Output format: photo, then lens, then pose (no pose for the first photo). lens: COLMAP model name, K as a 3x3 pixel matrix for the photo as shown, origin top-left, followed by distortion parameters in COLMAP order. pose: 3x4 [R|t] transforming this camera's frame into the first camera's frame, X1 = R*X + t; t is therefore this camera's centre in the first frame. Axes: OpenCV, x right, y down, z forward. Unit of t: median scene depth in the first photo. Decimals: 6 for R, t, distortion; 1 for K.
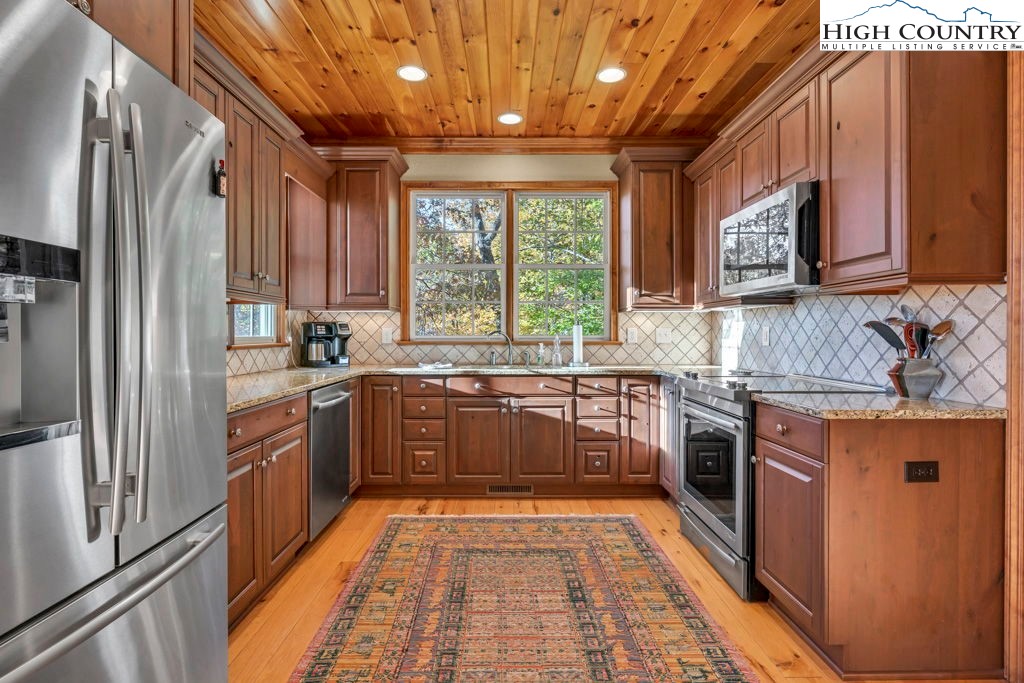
lens RADIAL K [[479.7, 0, 507.4], [0, 479.7, 337.0], [0, 0, 1]] dist [0.012595, -0.000042]
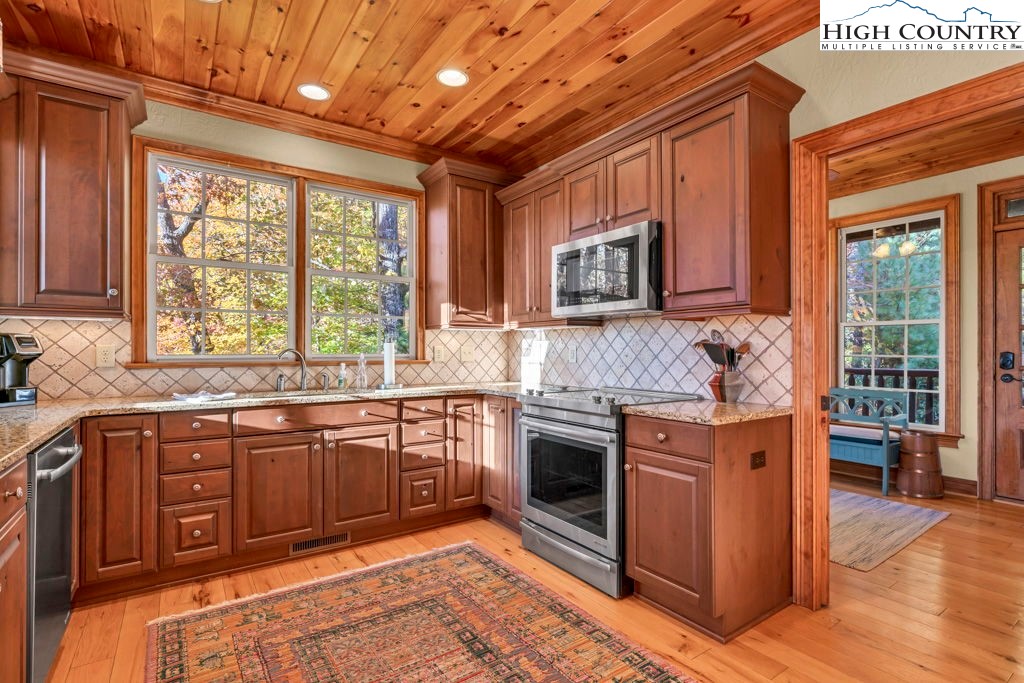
lens RADIAL K [[480.3, 0, 494.2], [0, 480.3, 349.3], [0, 0, 1]] dist [0.009435, -0.000457]
pose [[0.833696, 0.000704, 0.552223, -0.215674], [0.004957, 0.999949, -0.008759, -0.003734], [-0.552202, 0.010040, 0.833650, 0.159811]]
